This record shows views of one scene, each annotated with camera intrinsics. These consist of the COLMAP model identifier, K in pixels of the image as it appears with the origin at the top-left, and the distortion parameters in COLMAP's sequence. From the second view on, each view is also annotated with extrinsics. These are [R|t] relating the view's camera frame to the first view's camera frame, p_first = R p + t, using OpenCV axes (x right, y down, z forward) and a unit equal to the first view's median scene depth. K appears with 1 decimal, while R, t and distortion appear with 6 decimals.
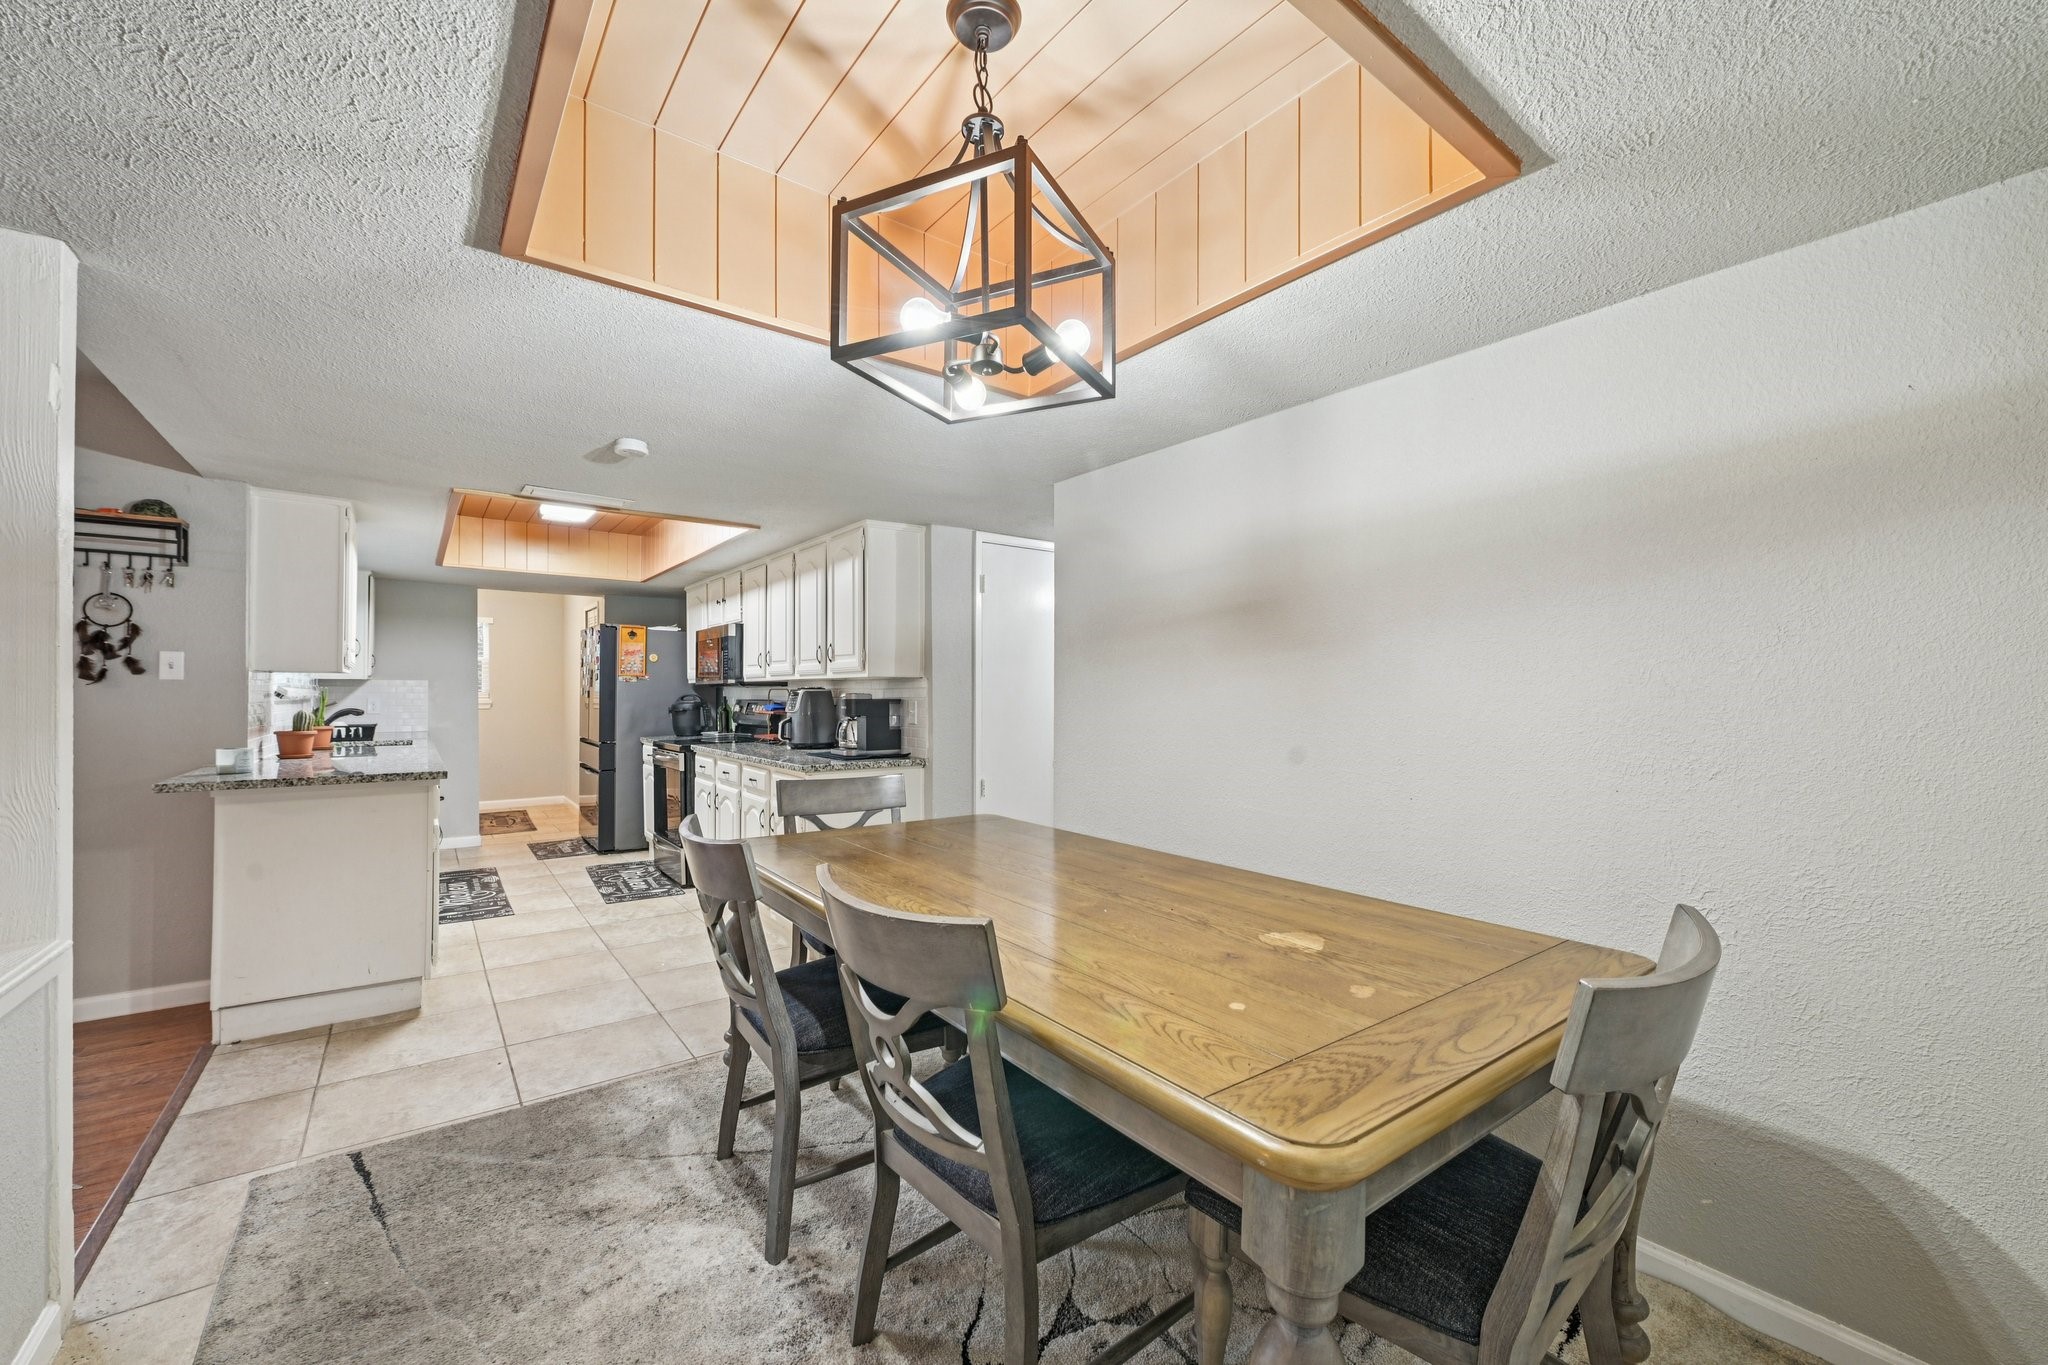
lens RADIAL K [[811.5, 0, 1033.2], [0, 811.5, 689.6], [0, 0, 1]] dist [-0.005078, -0.001765]
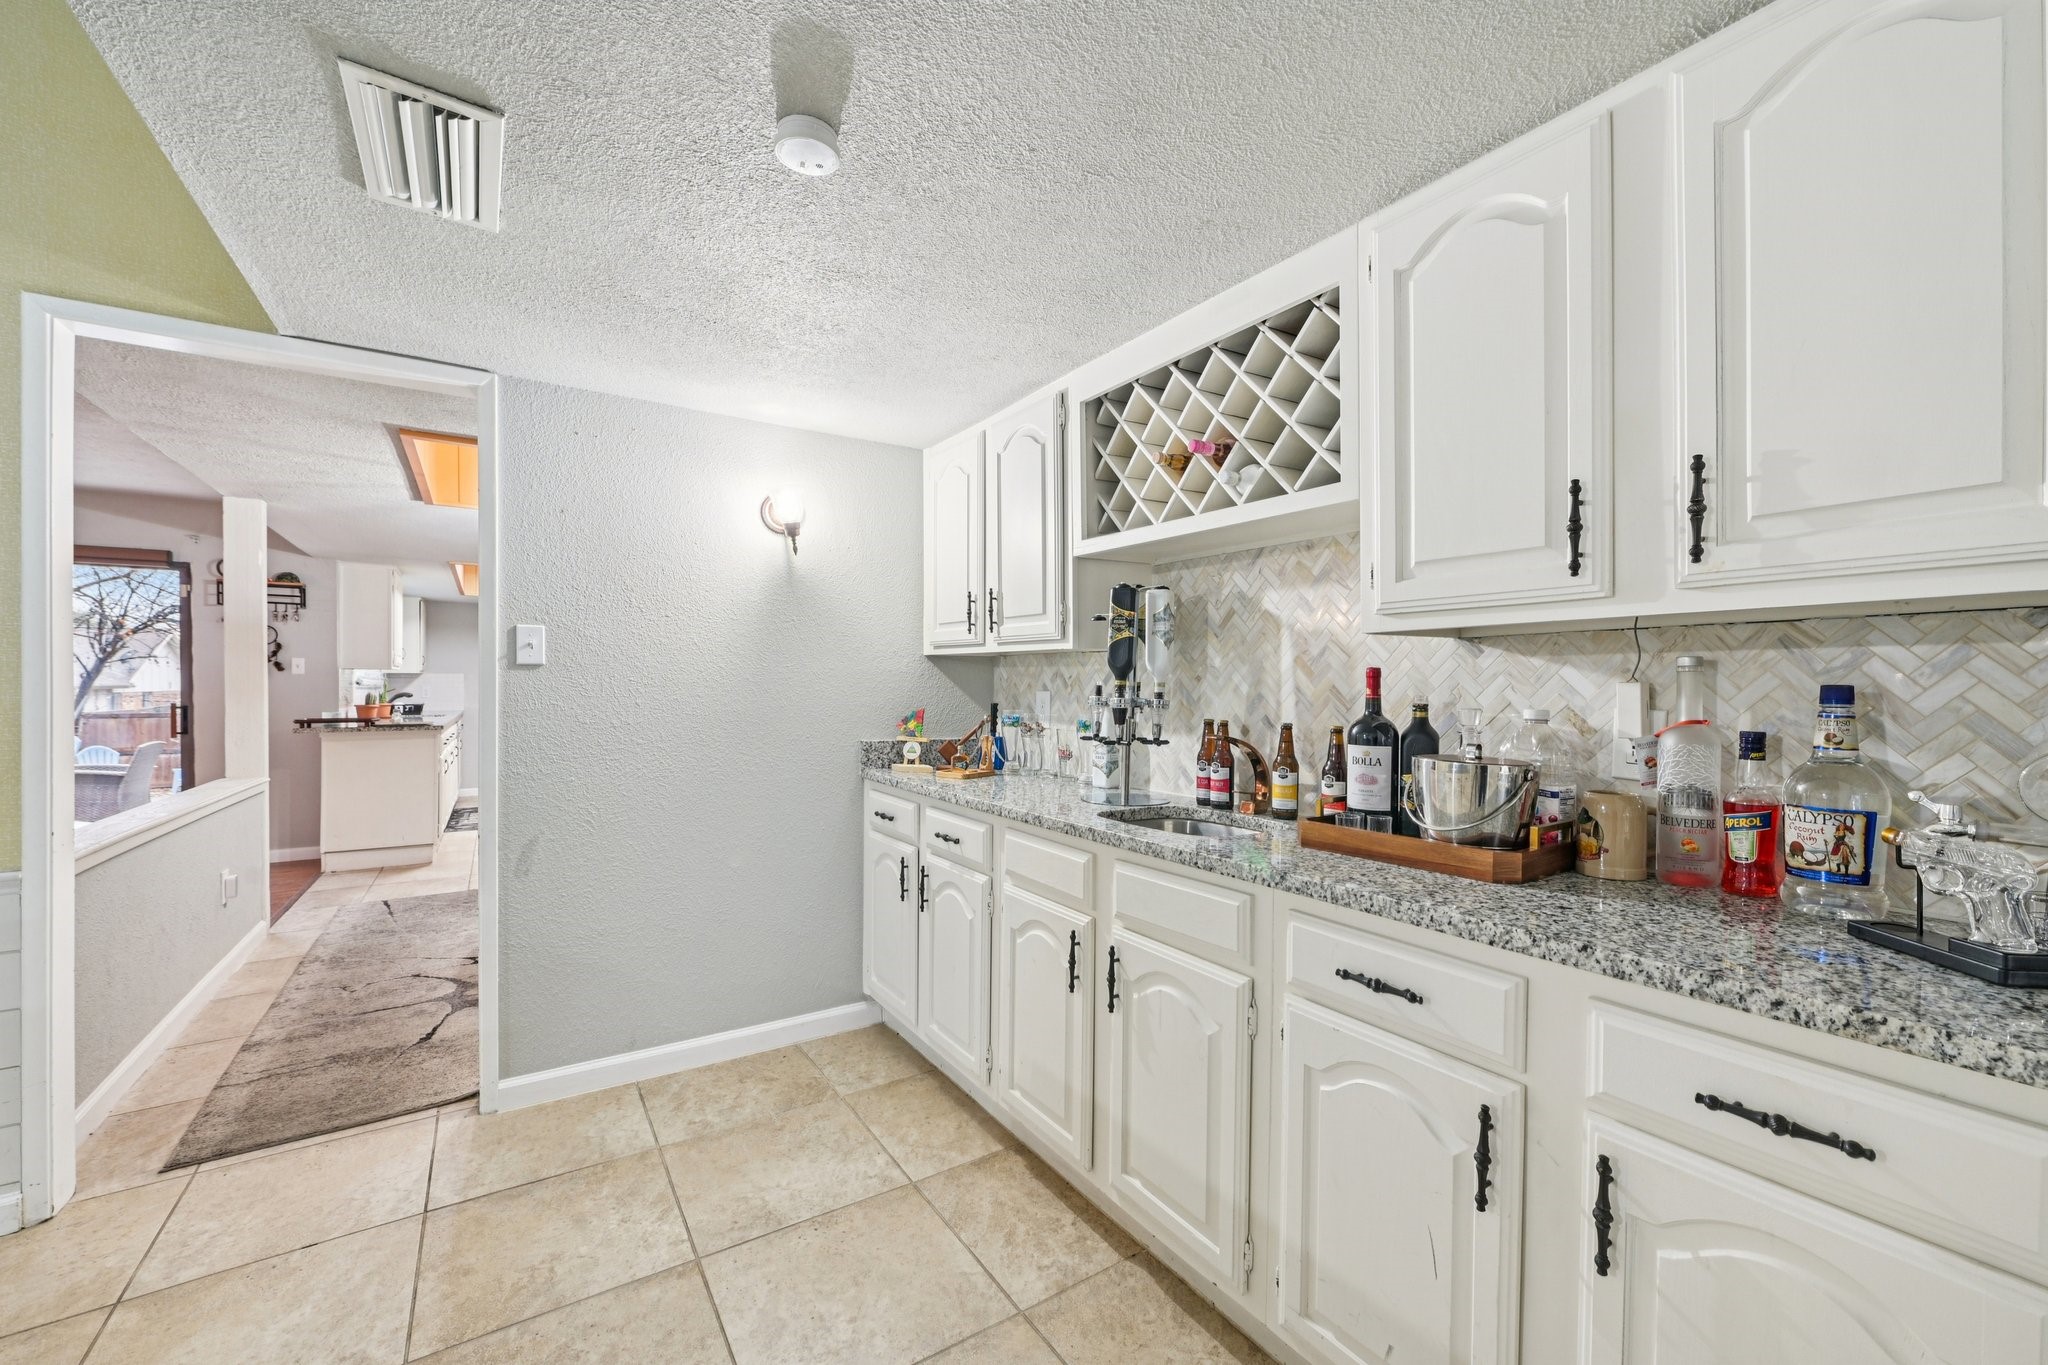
lens RADIAL K [[811.5, 0, 1015.5], [0, 811.5, 686.3], [0, 0, 1]] dist [-0.005078, -0.001765]
pose [[0.996564, -0.002717, -0.082776, 0.176708], [0.003389, 0.999962, 0.007975, 0.001599], [0.082751, -0.008229, 0.996536, -0.174179]]
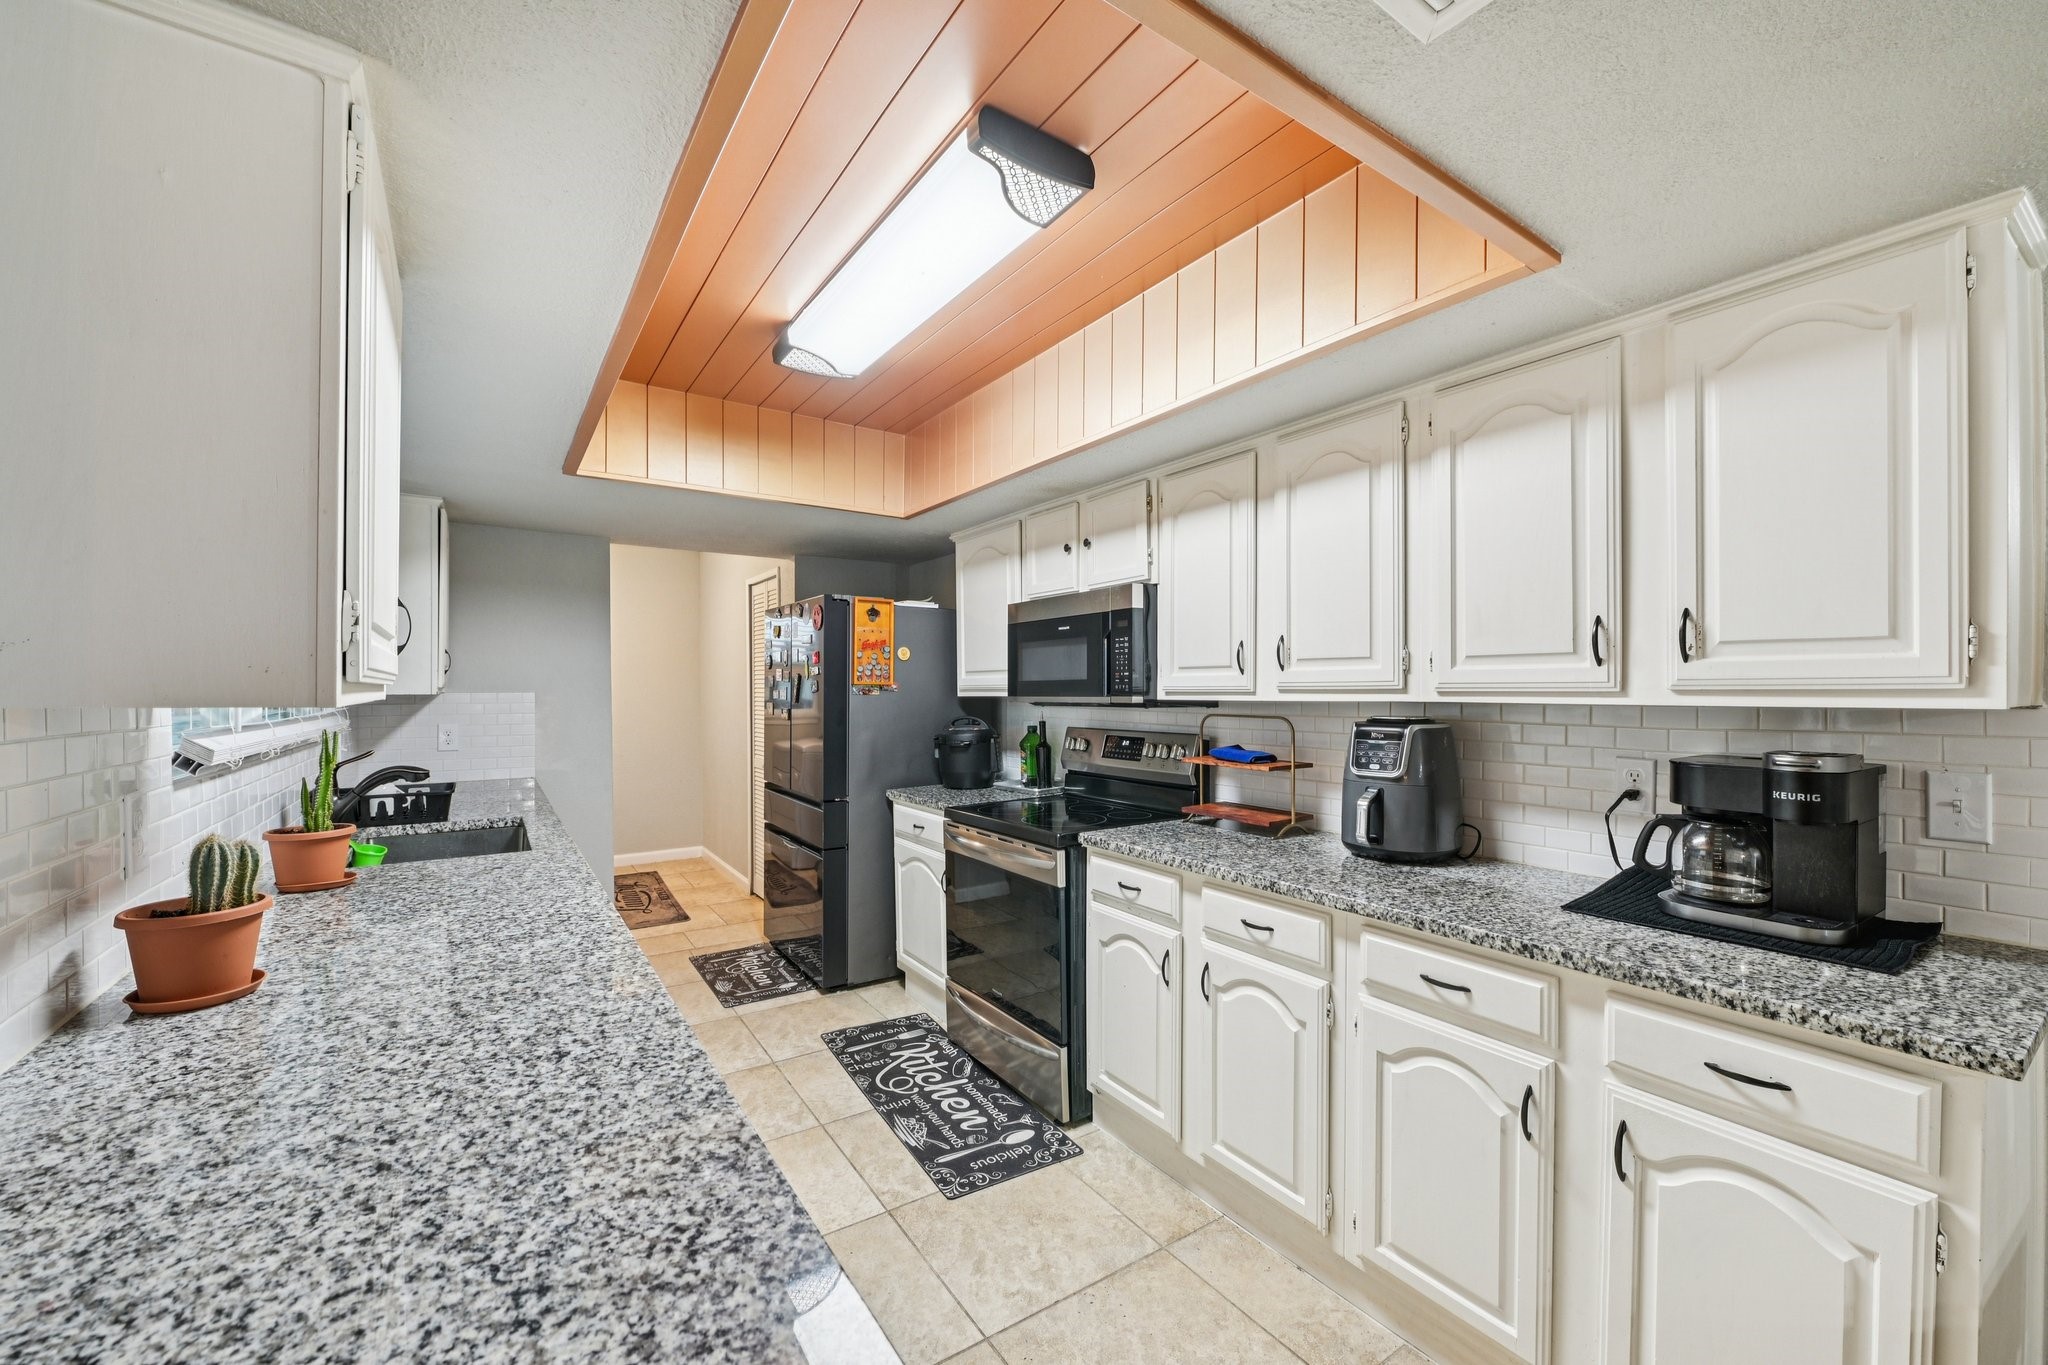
lens RADIAL K [[811.5, 0, 1026.5], [0, 811.5, 691.4], [0, 0, 1]] dist [-0.005078, -0.001765]
pose [[0.997902, -0.001673, -0.064721, -0.473122], [0.002102, 0.999976, 0.006561, -0.021673], [0.064708, -0.006683, 0.997882, 0.580348]]
